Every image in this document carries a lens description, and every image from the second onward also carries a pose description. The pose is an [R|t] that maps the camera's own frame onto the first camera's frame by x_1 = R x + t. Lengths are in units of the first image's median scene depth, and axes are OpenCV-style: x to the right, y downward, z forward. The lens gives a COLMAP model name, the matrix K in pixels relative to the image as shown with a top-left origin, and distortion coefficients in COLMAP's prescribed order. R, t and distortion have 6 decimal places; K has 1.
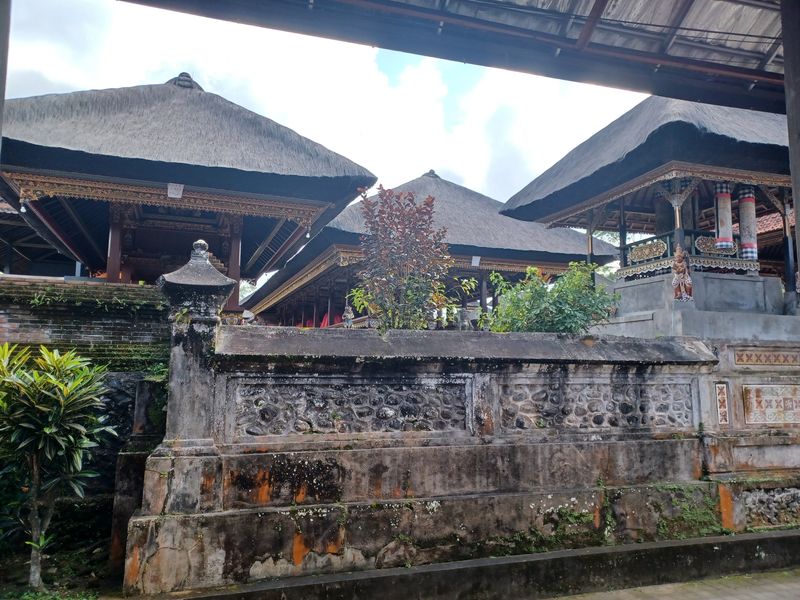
lens RADIAL K [[574.3, 0, 400.0], [0, 574.3, 300.0], [0, 0, 1]] dist [0.029490, 0.004243]
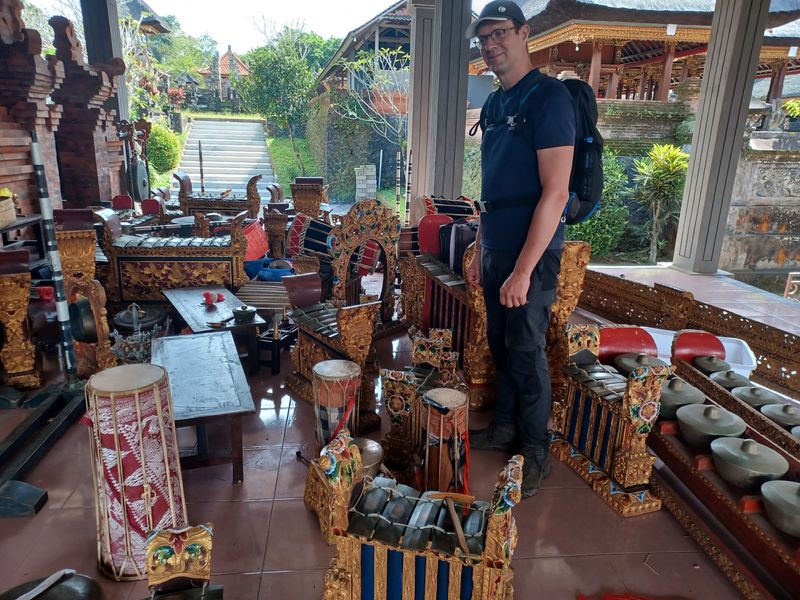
lens RADIAL K [[574.3, 0, 400.0], [0, 574.3, 300.0], [0, 0, 1]] dist [0.029490, 0.004243]
pose [[0.980867, 0.072385, -0.180722, -1.023219], [0.003015, 0.922547, 0.385873, -0.173498], [0.194656, -0.379035, 0.904678, -1.002443]]
